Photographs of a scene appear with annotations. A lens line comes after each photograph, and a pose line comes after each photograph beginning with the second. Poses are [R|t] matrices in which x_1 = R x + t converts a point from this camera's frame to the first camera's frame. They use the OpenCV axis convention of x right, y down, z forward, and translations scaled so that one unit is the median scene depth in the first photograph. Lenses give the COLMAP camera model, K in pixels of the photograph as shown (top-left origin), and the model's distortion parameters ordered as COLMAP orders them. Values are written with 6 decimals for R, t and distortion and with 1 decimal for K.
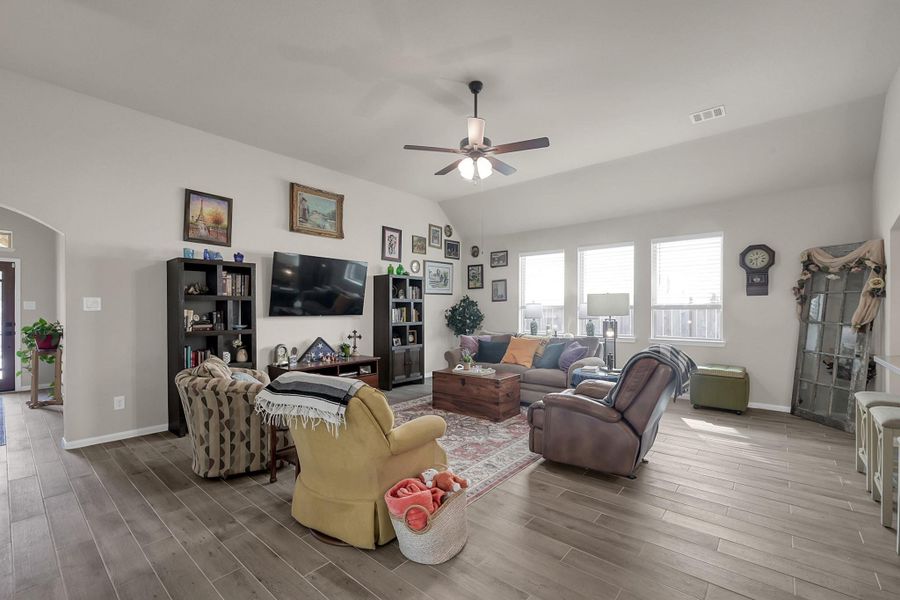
lens RADIAL K [[390.1, 0, 450.0], [0, 390.1, 300.0], [0, 0, 1]] dist [0.000218, -0.000100]
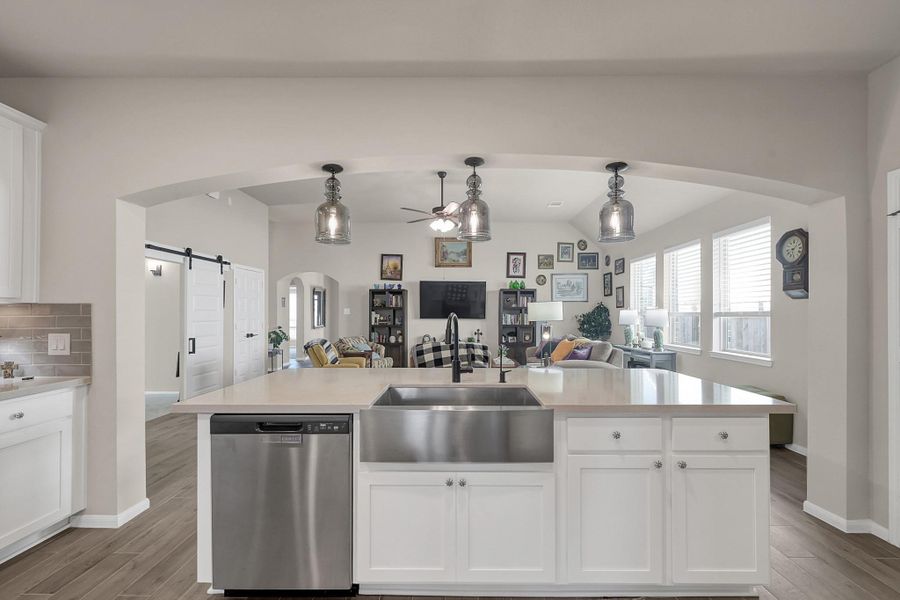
lens RADIAL K [[371.7, 0, 452.0], [0, 371.7, 313.0], [0, 0, 1]] dist [-0.000361, -0.000359]
pose [[0.636021, 0.002377, -0.771668, 0.769777], [0.012462, 0.999833, 0.013351, -0.001812], [0.771571, -0.018108, 0.635886, 0.044718]]
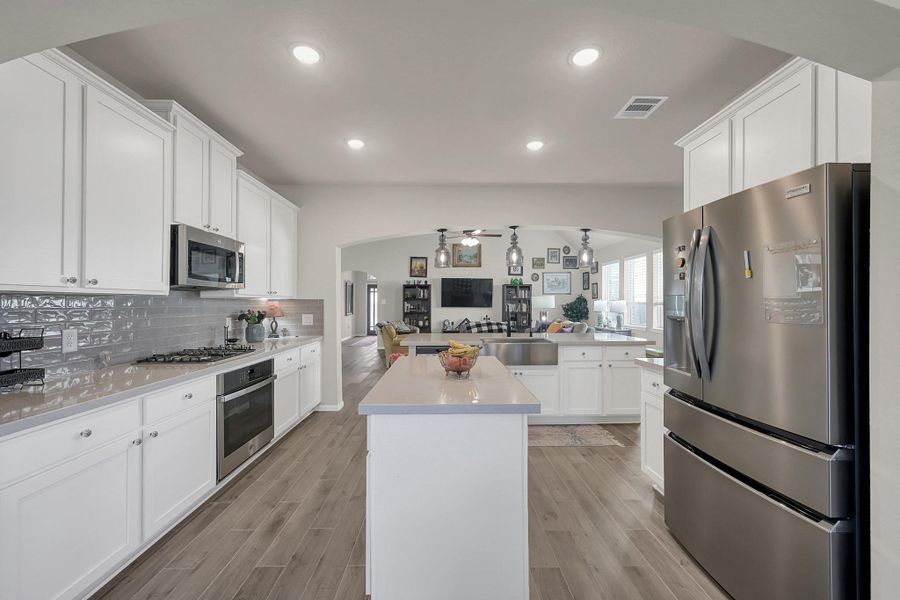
lens RADIAL K [[363.6, 0, 446.6], [0, 363.6, 300.3], [0, 0, 1]] dist [-0.001170, -0.000115]
pose [[0.652775, -0.002206, -0.757549, 0.964007], [0.013459, 0.999872, 0.008685, -0.011935], [0.757433, -0.015865, 0.652720, -0.289387]]
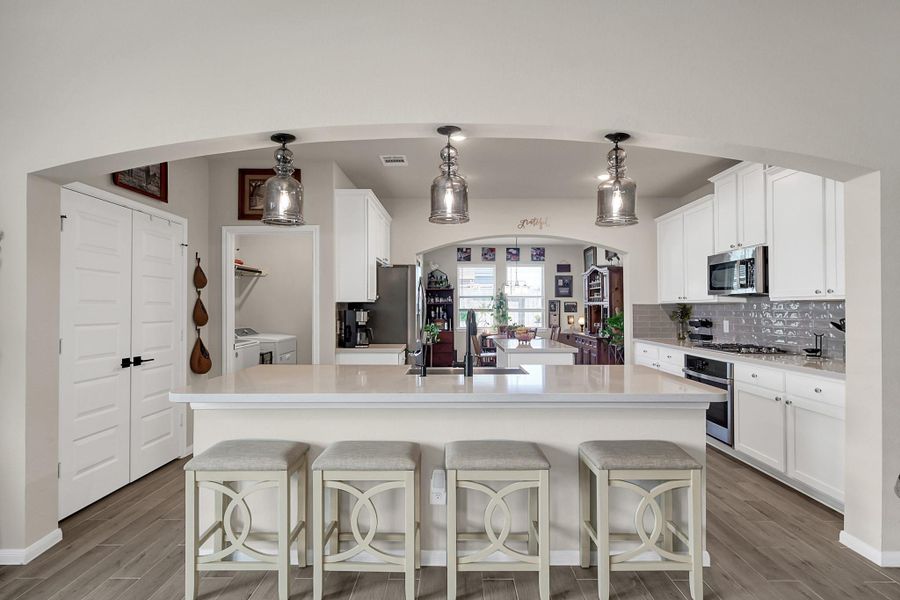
lens RADIAL K [[452.7, 0, 450.0], [0, 452.7, 300.0], [0, 0, 1]] dist [0.001845, -0.000117]
pose [[-0.643573, 0.018664, 0.765157, 0.179873], [-0.010509, 0.999393, -0.033216, 0.008592], [-0.765313, -0.029419, -0.642986, 0.564754]]
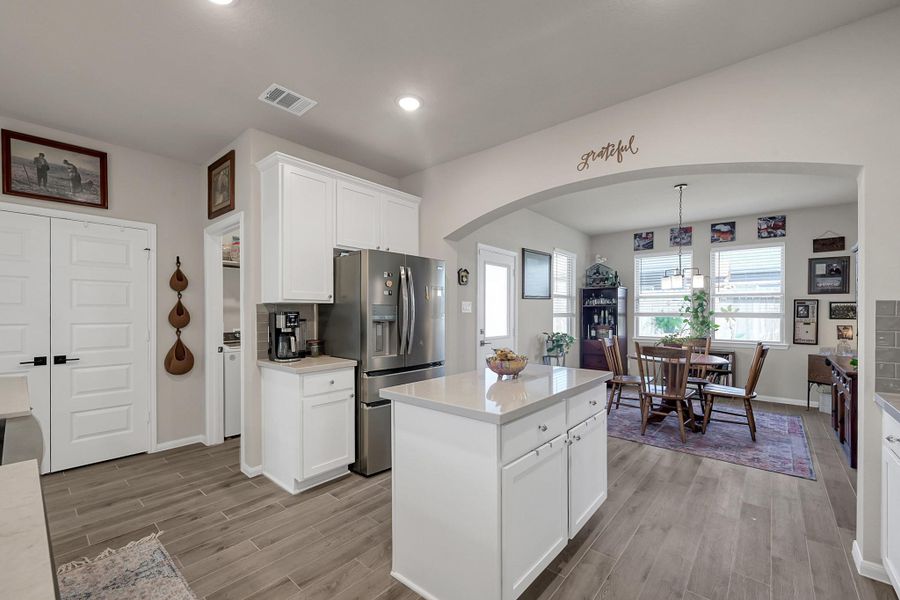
lens RADIAL K [[371.7, 0, 452.0], [0, 371.7, 313.0], [0, 0, 1]] dist [-0.000361, -0.000359]
pose [[0.007285, -0.000234, 0.999973, 0.371687], [-0.020477, 0.999790, 0.000383, -0.002934], [-0.999764, -0.020479, 0.007279, -0.018583]]
